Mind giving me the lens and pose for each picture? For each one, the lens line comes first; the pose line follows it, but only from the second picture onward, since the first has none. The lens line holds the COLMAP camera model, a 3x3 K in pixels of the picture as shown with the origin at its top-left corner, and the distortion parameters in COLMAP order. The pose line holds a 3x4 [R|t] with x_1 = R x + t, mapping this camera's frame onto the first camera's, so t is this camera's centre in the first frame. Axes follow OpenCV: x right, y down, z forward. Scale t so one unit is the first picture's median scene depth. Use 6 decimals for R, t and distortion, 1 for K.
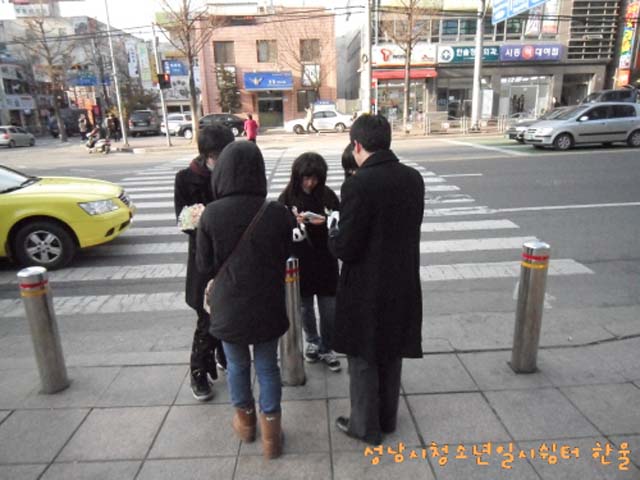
lens RADIAL K [[449.6, 0, 319.1], [0, 449.6, 242.6], [0, 0, 1]] dist [0.004724, -0.018017]
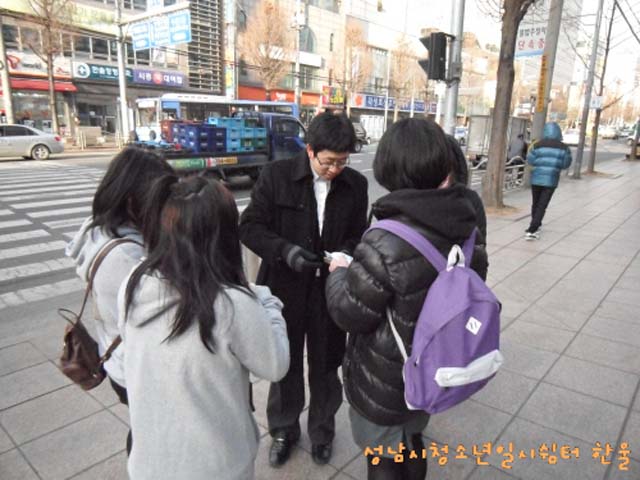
lens RADIAL K [[449.6, 0, 319.1], [0, 449.6, 242.6], [0, 0, 1]] dist [0.004724, -0.018017]
pose [[0.679732, -0.140275, 0.719922, -0.138597], [0.165812, 0.985519, 0.035470, 0.016607], [-0.714473, 0.095262, 0.693148, -0.044684]]
